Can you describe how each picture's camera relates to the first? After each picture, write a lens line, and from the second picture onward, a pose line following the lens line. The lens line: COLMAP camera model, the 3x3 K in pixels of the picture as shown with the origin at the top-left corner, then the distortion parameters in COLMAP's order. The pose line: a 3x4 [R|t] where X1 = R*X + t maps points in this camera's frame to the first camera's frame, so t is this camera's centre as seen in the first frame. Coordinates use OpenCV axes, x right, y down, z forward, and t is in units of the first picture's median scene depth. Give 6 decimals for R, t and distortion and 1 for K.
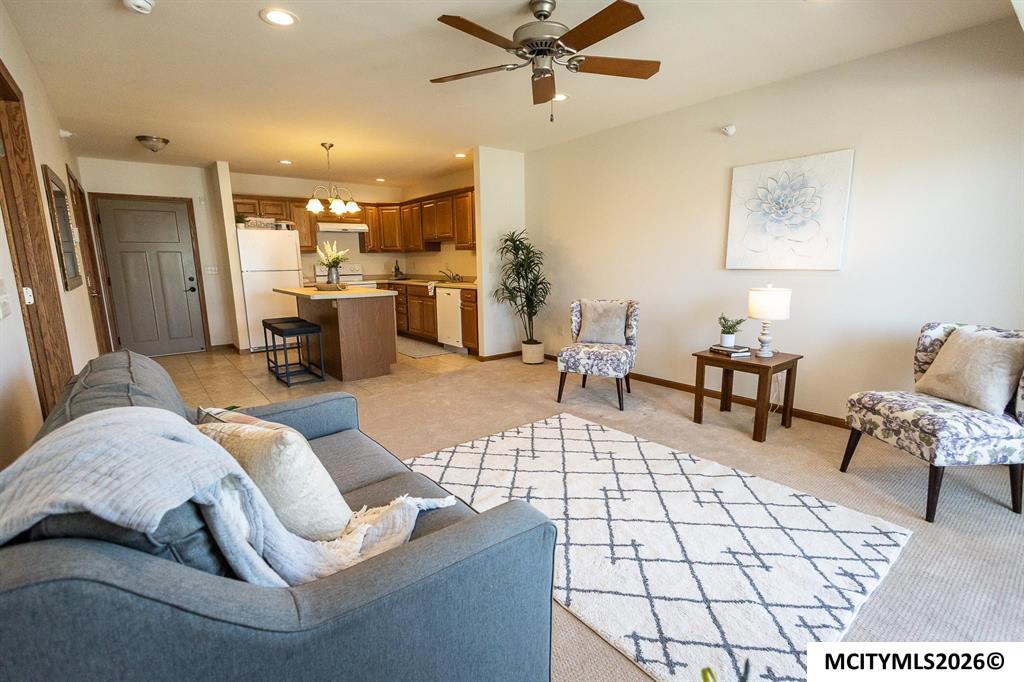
lens RADIAL K [[469.0, 0, 510.4], [0, 469.0, 342.9], [0, 0, 1]] dist [0.009895, -0.004431]
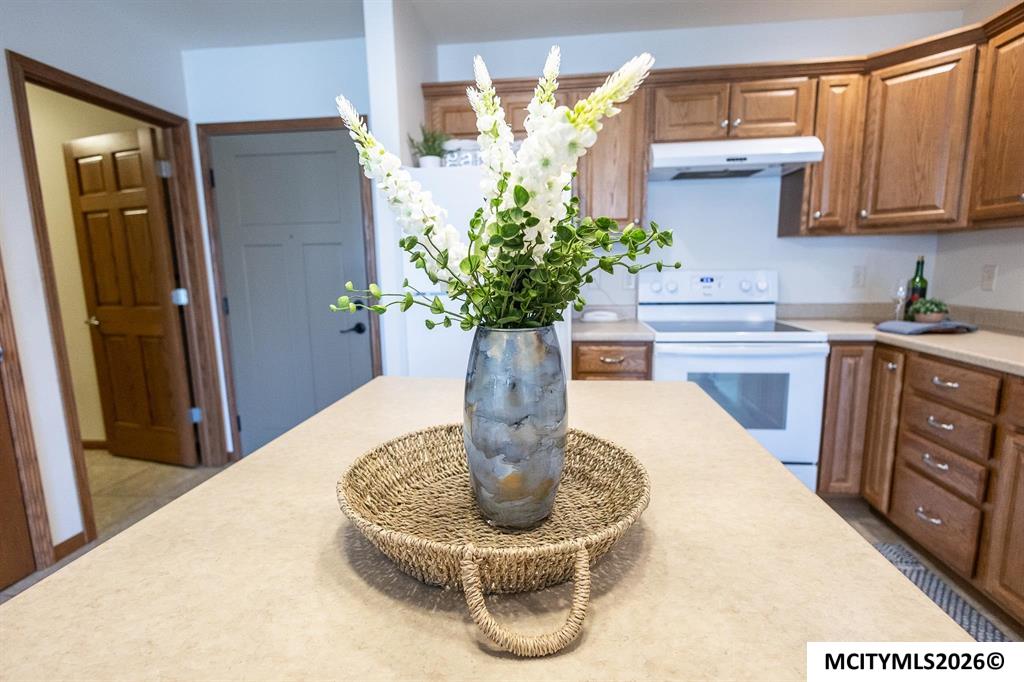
lens RADIAL K [[489.6, 0, 512.3], [0, 489.6, 343.6], [0, 0, 1]] dist [0.003220, -0.001080]
pose [[0.709035, 0.109706, -0.696588, -0.301696], [-0.116081, 0.992507, 0.038155, -0.160002], [0.695554, 0.053807, 0.716456, 0.923200]]
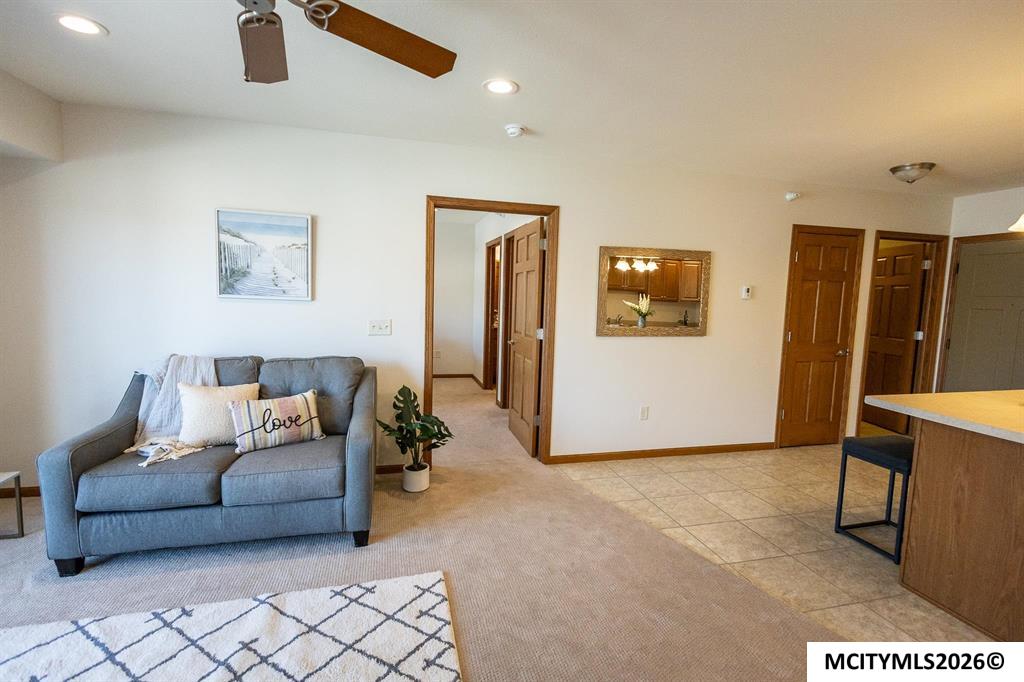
lens RADIAL K [[469.0, 0, 510.9], [0, 469.0, 337.3], [0, 0, 1]] dist [0.009895, -0.004431]
pose [[-0.406926, 0.087106, -0.909299, 0.209056], [-0.184292, 0.967145, 0.175121, -0.159041], [0.894678, 0.238837, -0.377503, 0.690709]]
